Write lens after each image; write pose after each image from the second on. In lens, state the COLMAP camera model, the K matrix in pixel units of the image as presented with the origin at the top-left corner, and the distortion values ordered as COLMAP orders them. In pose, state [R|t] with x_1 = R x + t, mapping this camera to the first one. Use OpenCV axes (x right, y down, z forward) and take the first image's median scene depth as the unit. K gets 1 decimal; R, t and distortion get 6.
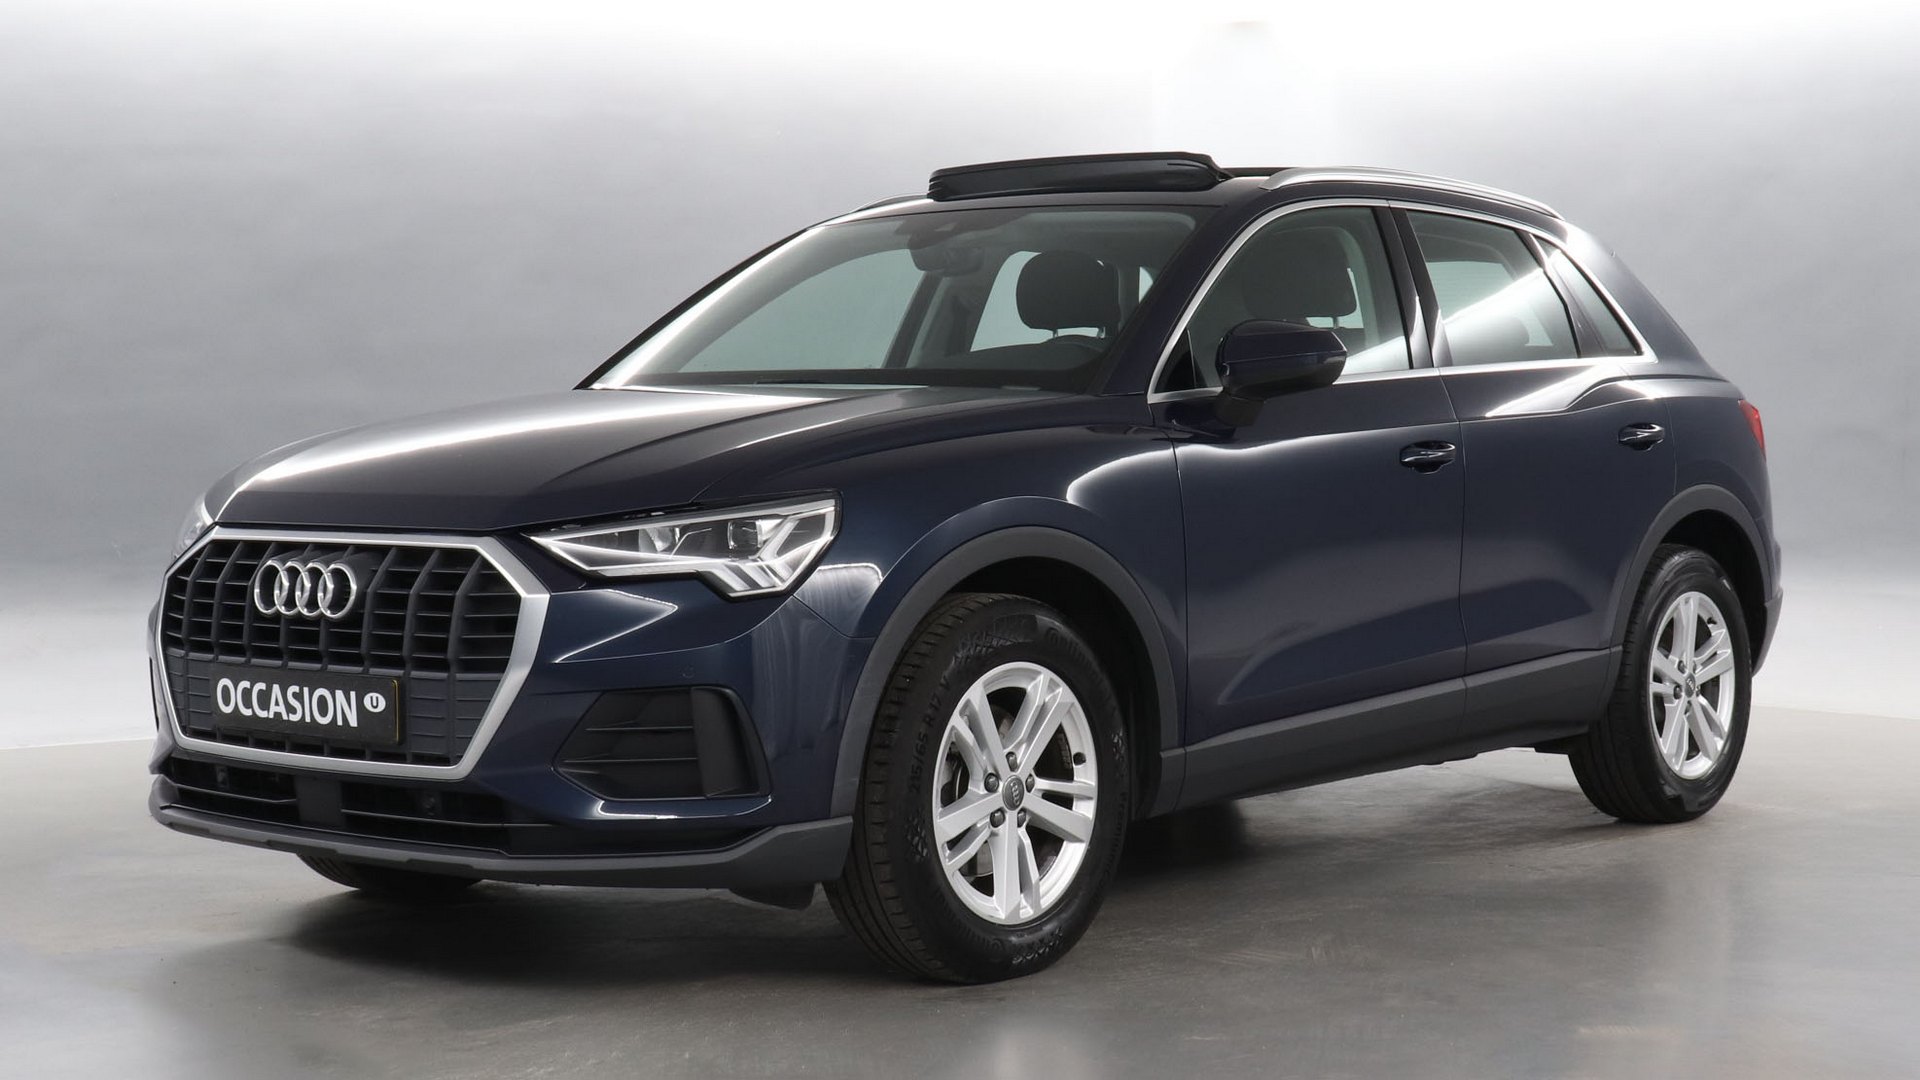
lens RADIAL K [[3097.0, 0, 889.7], [0, 3097.0, 533.2], [0, 0, 1]] dist [0.076315, -0.009430]
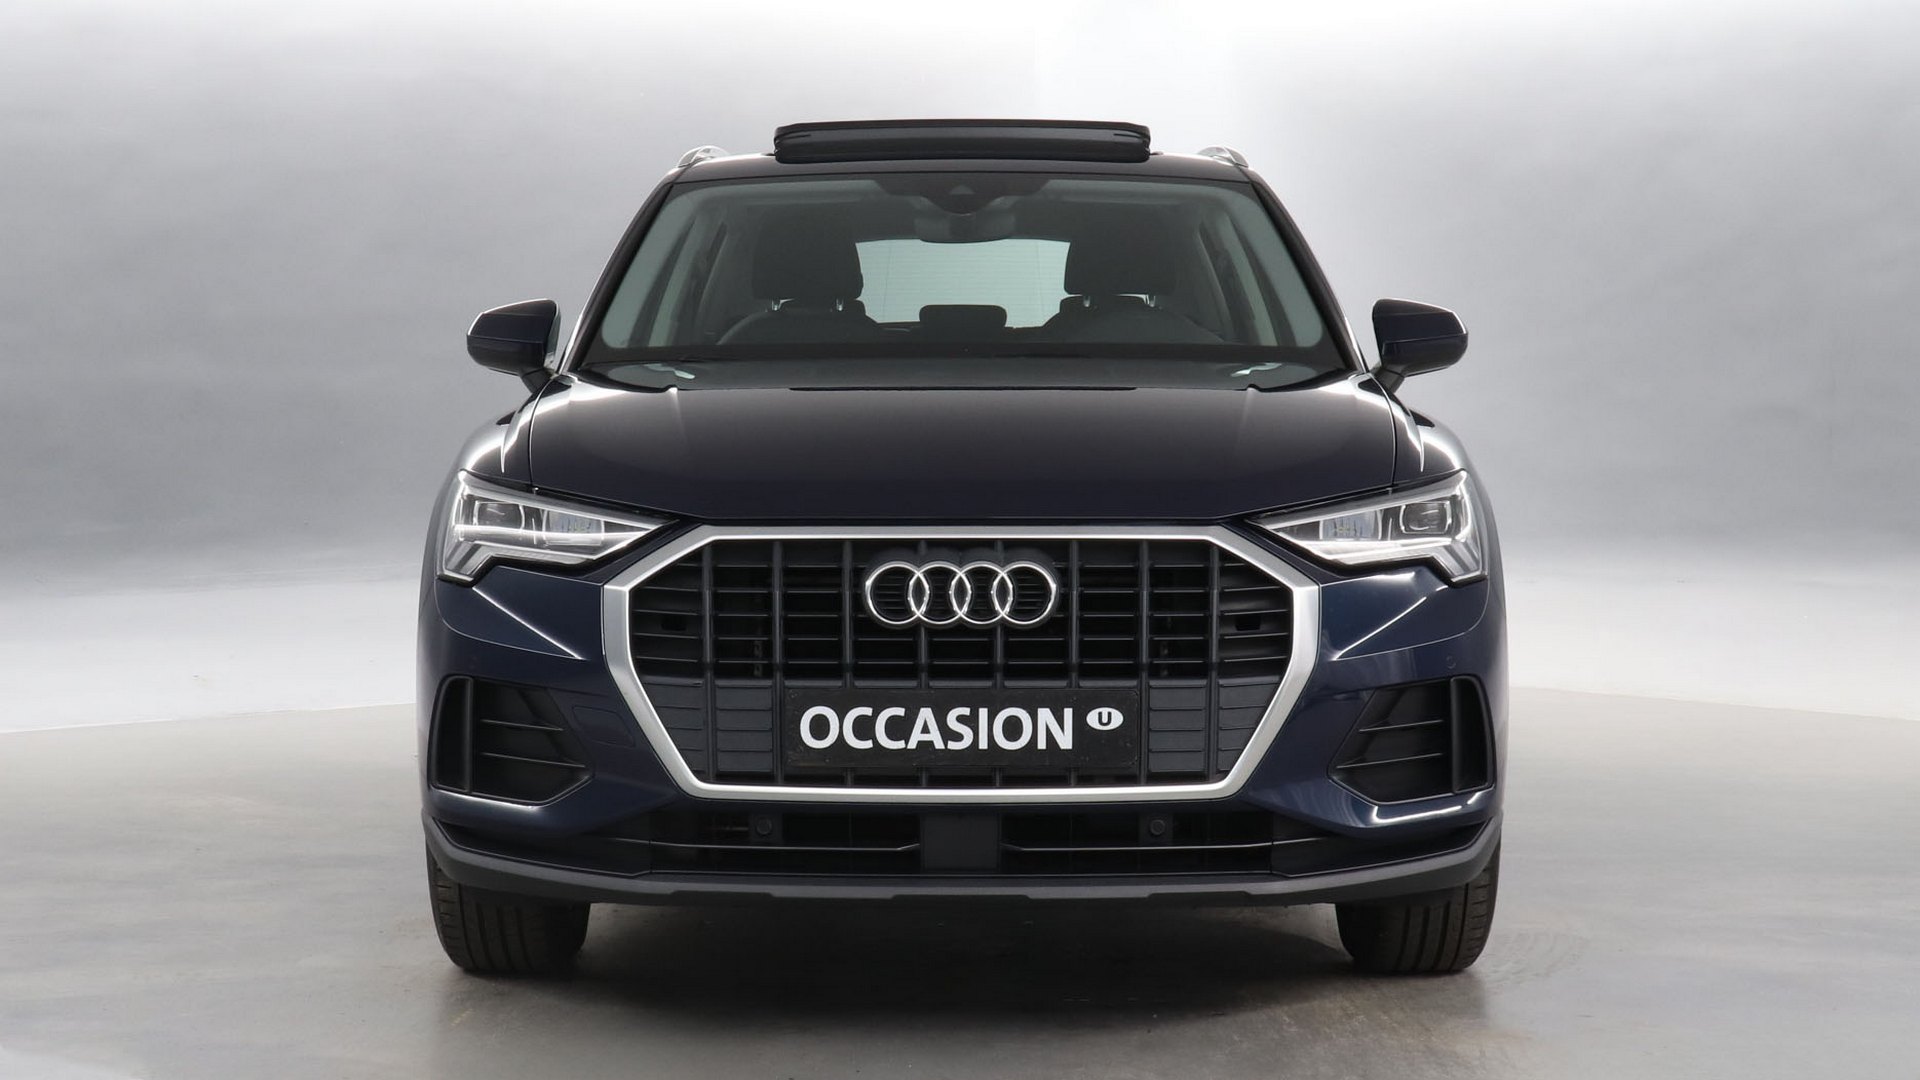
lens RADIAL K [[3097.0, 0, 889.7], [0, 3097.0, 533.2], [0, 0, 1]] dist [0.076315, -0.009430]
pose [[0.766137, -0.030253, 0.641965, -0.750479], [0.025413, 0.999536, 0.016775, -0.013393], [-0.642175, 0.003462, 0.766550, 0.362612]]
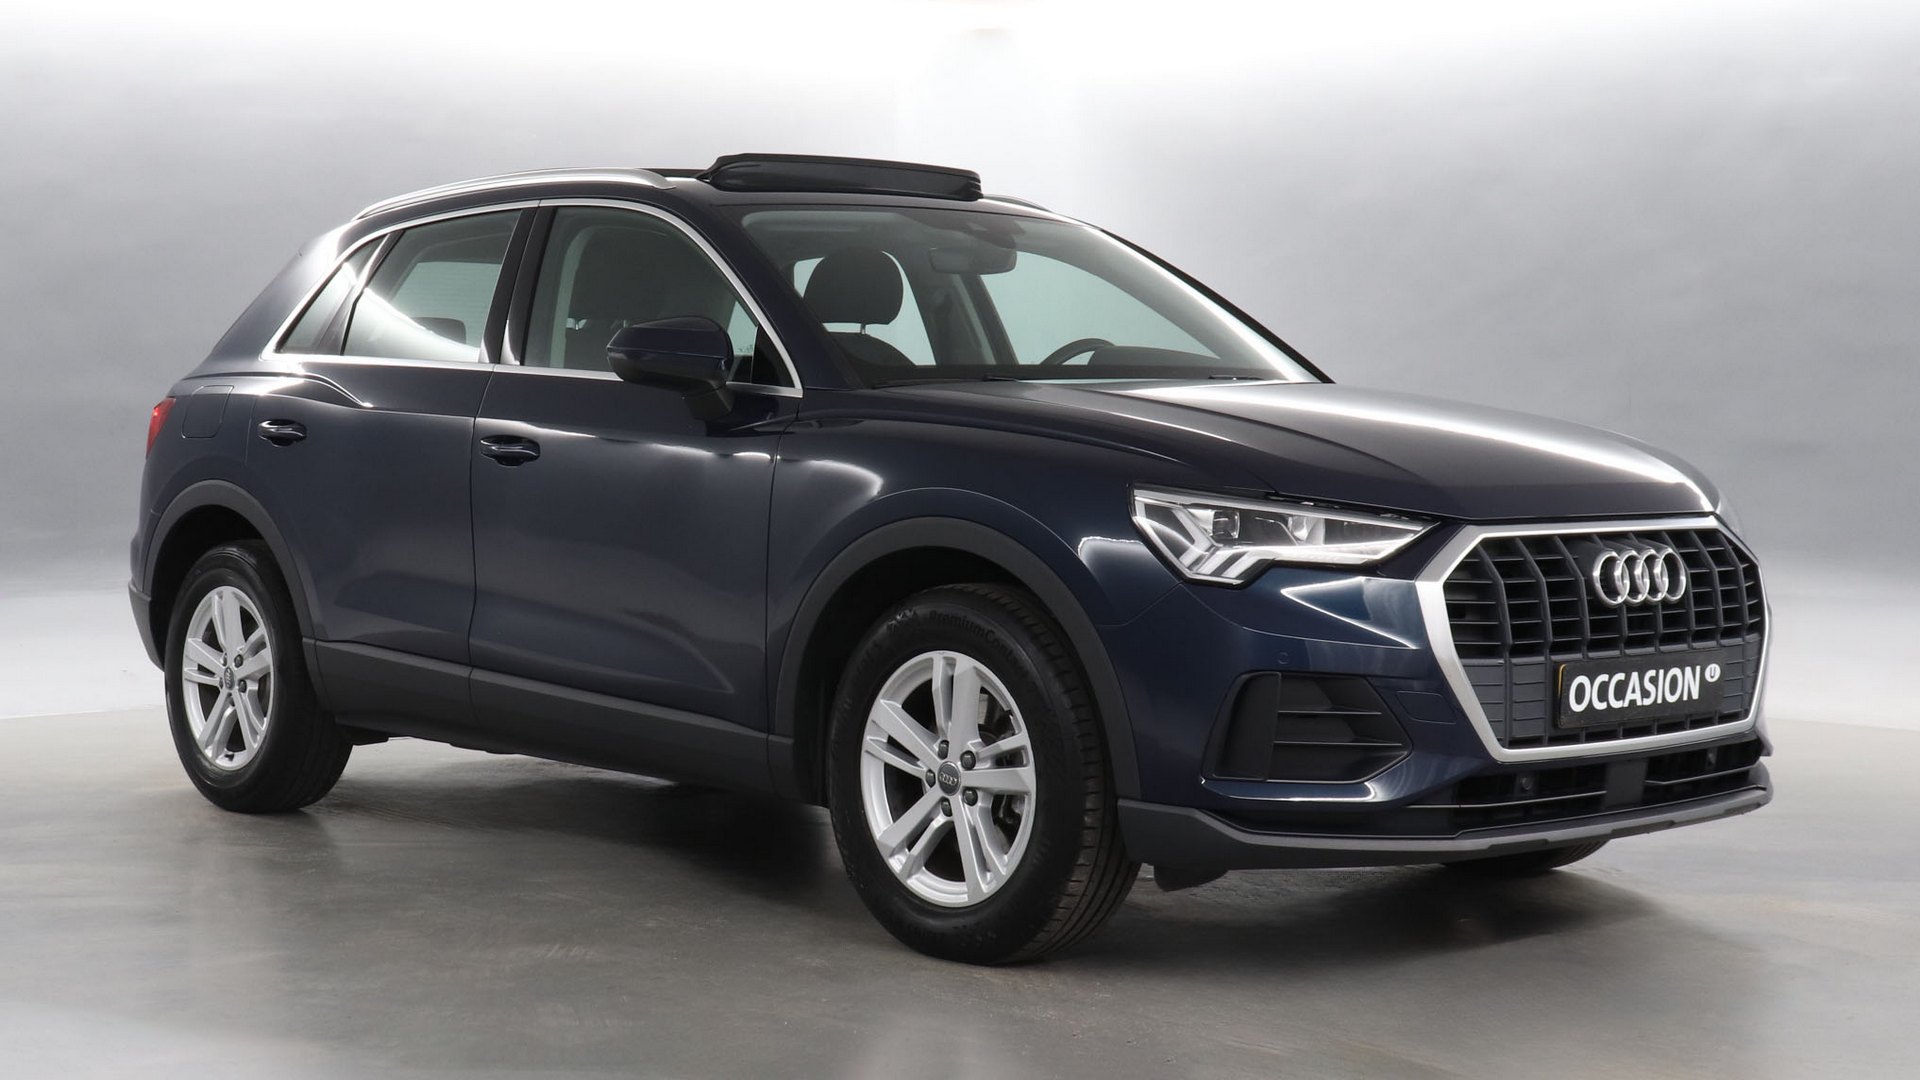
lens RADIAL K [[3097.0, 0, 889.7], [0, 3097.0, 533.2], [0, 0, 1]] dist [0.076315, -0.009430]
pose [[0.068247, -0.034316, 0.997078, -1.237752], [0.036845, 0.998813, 0.031854, -0.038512], [-0.996988, 0.034563, 0.069430, 1.179922]]
